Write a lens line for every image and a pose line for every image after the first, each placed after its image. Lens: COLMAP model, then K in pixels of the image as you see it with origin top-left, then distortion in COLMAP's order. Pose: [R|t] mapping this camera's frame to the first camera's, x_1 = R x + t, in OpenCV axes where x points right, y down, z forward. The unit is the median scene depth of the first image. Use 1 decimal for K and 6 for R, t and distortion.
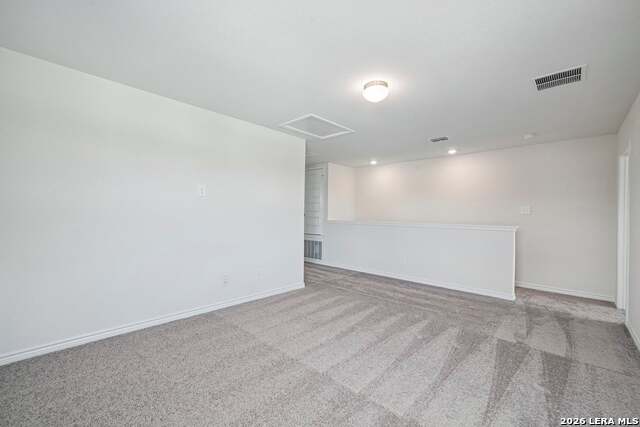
lens RADIAL K [[267.9, 0, 319.0], [0, 267.9, 215.9], [0, 0, 1]] dist [0.007629, -0.000068]
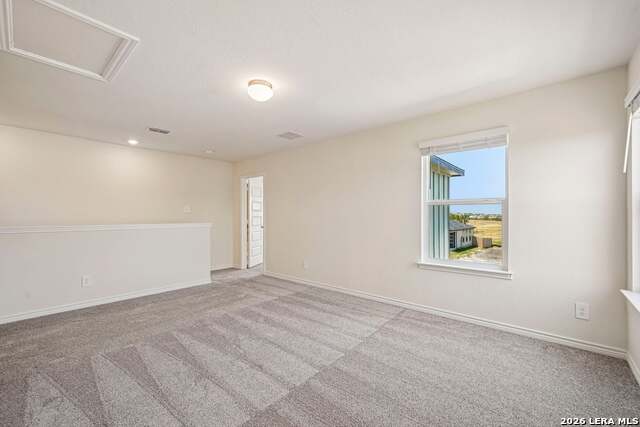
lens RADIAL K [[267.9, 0, 319.0], [0, 267.9, 215.9], [0, 0, 1]] dist [0.007629, -0.000068]
pose [[-0.031353, -0.014737, 0.999400, -0.781127], [0.003782, 0.999882, 0.014863, -0.015660], [-0.999501, 0.004246, -0.031294, 0.801649]]
